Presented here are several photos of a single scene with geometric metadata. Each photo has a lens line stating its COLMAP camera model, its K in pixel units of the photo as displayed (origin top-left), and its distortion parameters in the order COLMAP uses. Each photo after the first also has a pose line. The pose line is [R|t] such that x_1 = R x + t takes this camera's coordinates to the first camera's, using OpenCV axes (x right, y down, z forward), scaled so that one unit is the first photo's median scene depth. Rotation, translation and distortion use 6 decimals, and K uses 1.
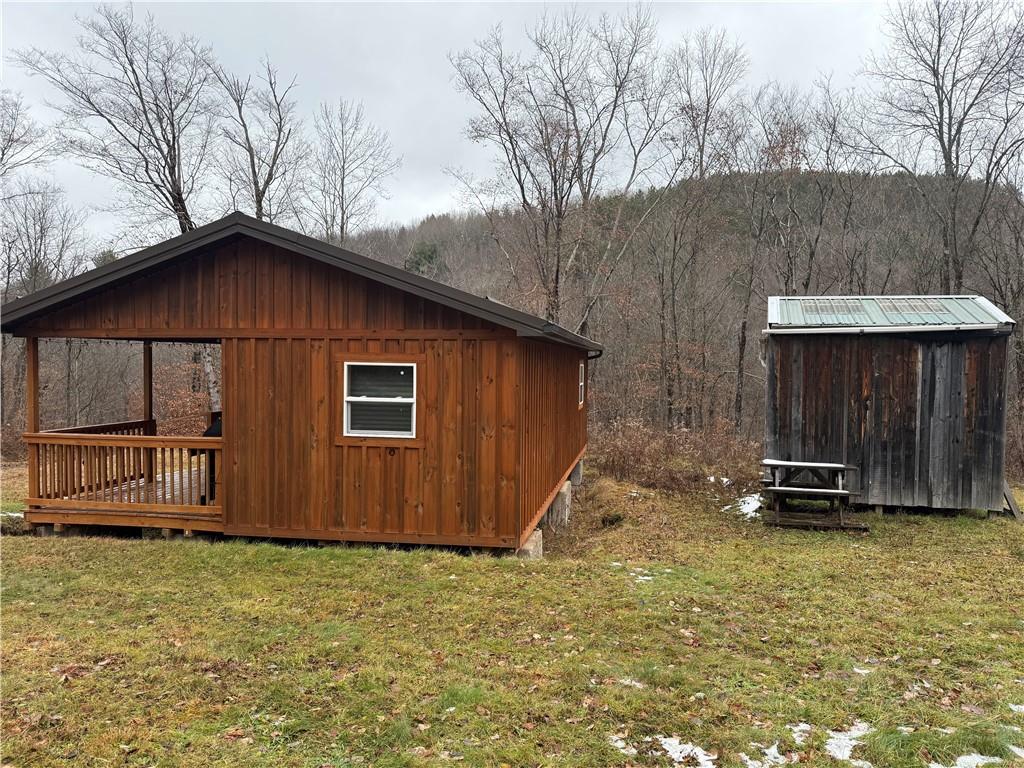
lens RADIAL K [[717.5, 0, 512.4], [0, 717.5, 382.0], [0, 0, 1]] dist [0.080298, -0.088590]
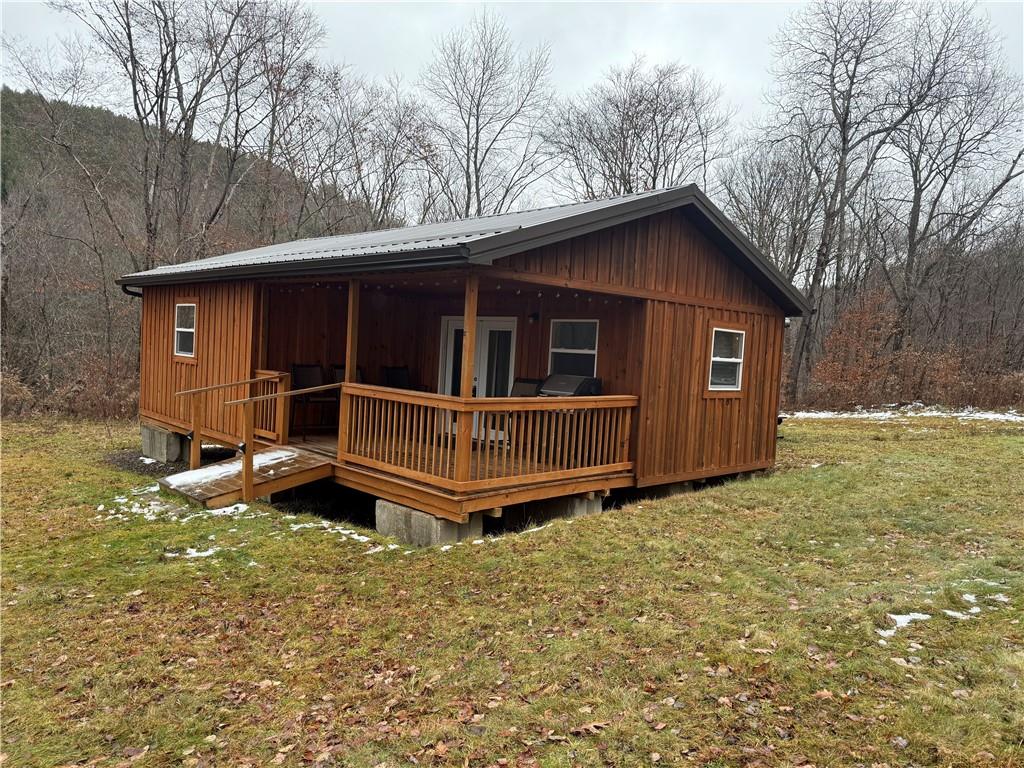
lens RADIAL K [[717.5, 0, 519.5], [0, 717.5, 384.3], [0, 0, 1]] dist [0.080298, -0.088590]
pose [[0.579860, -0.018857, 0.814498, -1.382319], [-0.027447, 0.998712, 0.042662, 0.023356], [-0.814254, -0.047094, 0.578596, 0.570692]]
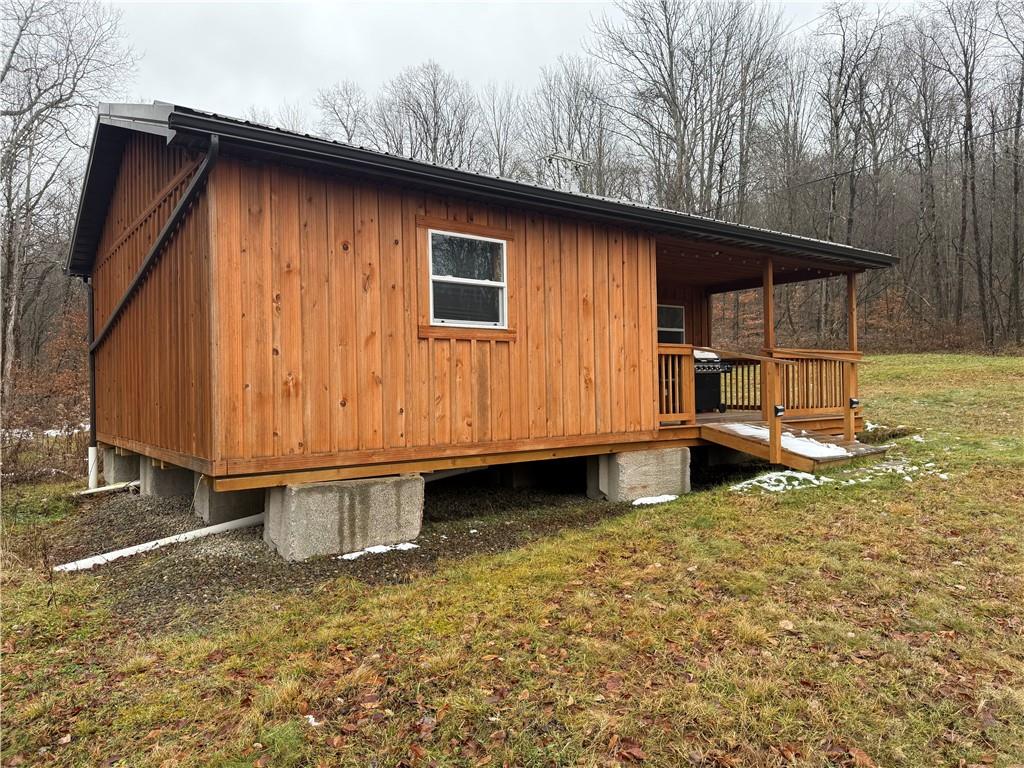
lens RADIAL K [[717.5, 0, 522.5], [0, 717.5, 383.2], [0, 0, 1]] dist [0.080298, -0.088590]
pose [[-0.746841, 0.006225, 0.664974, -1.169445], [0.022409, 0.999624, 0.015810, 0.098412], [-0.664626, 0.026708, -0.746699, 2.511137]]
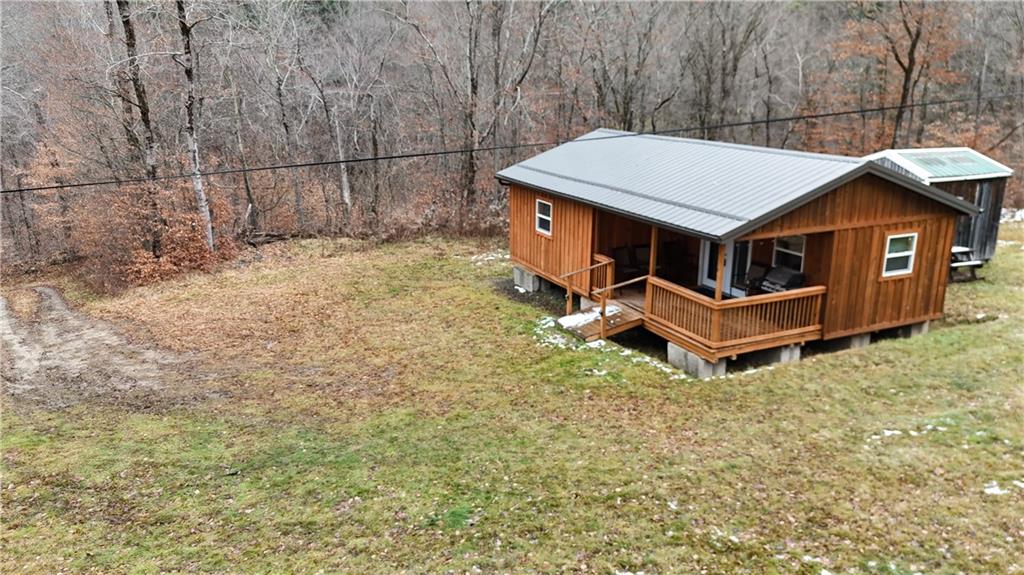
lens RADIAL K [[758.4, 0, 494.4], [0, 758.4, 281.4], [0, 0, 1]] dist [0.028527, -0.026332]
pose [[0.827654, -0.157104, 0.538802, -2.101330], [0.024894, 0.969354, 0.244405, -0.412633], [-0.560687, -0.188869, 0.806200, -0.009582]]
